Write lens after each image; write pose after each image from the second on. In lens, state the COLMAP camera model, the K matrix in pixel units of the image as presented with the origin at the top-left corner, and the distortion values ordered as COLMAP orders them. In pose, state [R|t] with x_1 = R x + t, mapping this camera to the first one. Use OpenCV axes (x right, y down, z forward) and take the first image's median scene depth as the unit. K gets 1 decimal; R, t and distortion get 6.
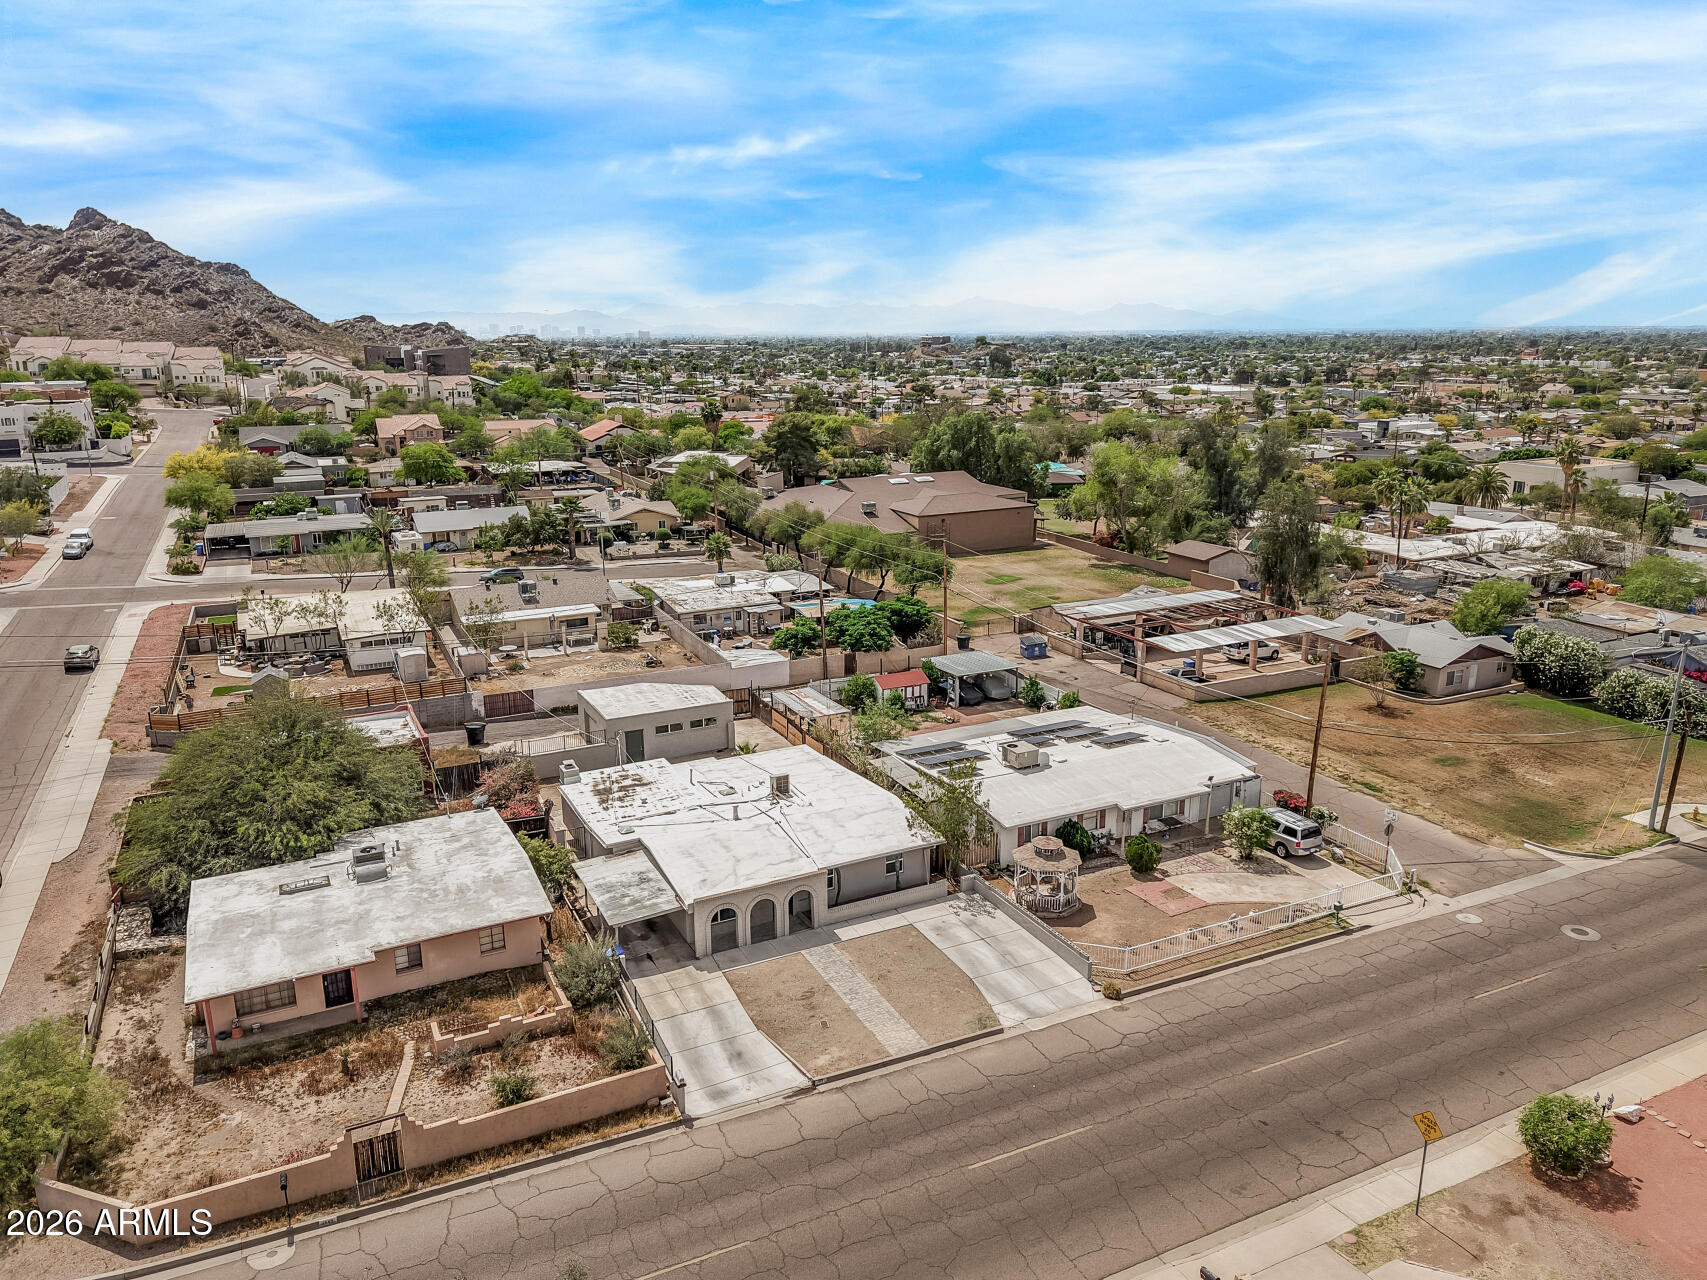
lens RADIAL K [[1176.1, 0, 851.8], [0, 1176.1, 643.9], [0, 0, 1]] dist [0.039873, -0.040787]
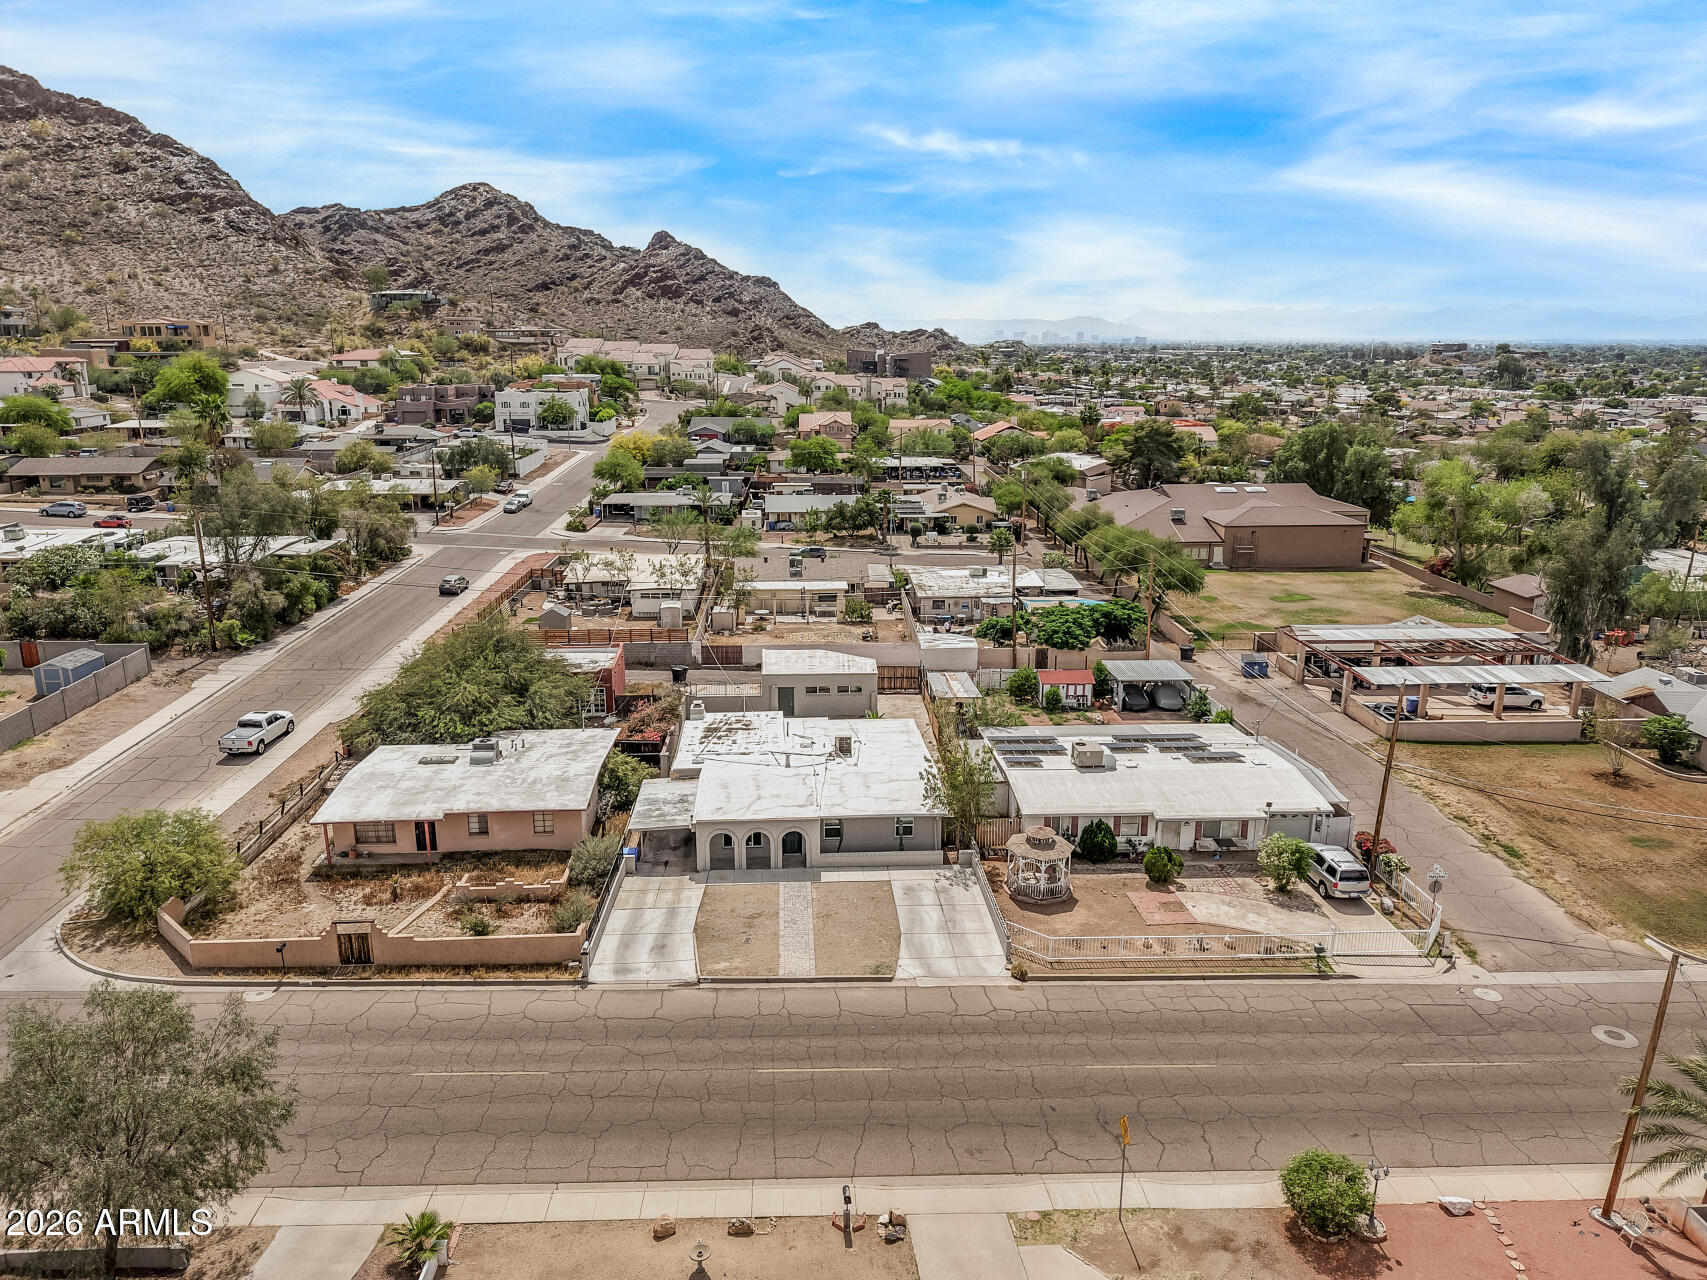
lens RADIAL K [[1153.4, 0, 853.5], [0, 1153.4, 640.0], [0, 0, 1]] dist [0.045197, -0.045687]
pose [[0.918957, 0.107815, -0.379333, 0.373682], [-0.108938, 0.993875, 0.018573, 0.000102], [0.379012, 0.024256, 0.925074, -0.005931]]
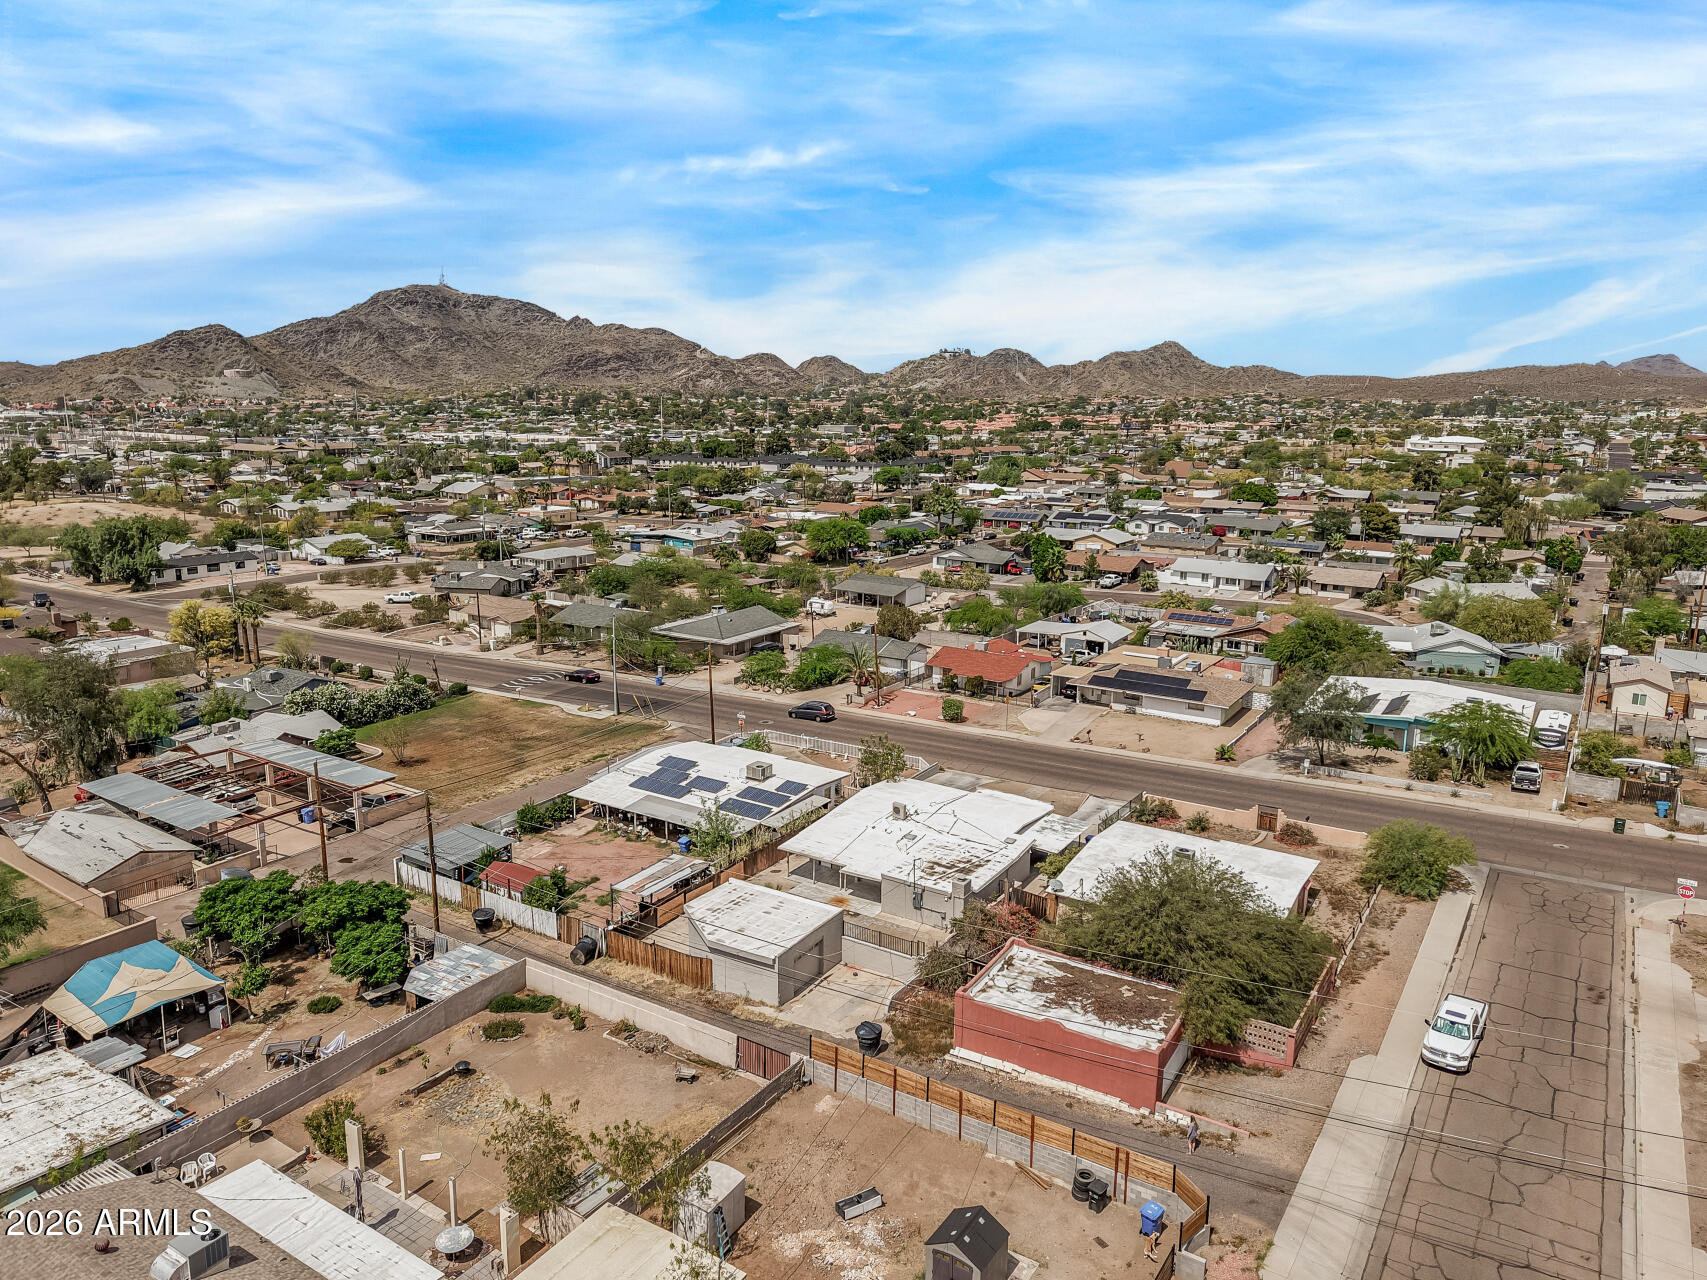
lens RADIAL K [[1153.4, 0, 853.5], [0, 1153.4, 640.0], [0, 0, 1]] dist [0.045197, -0.045687]
pose [[-0.517364, -0.182343, 0.836113, -1.192673], [0.221230, 0.915325, 0.336509, -0.558990], [-0.826675, 0.359071, -0.433217, 1.659785]]
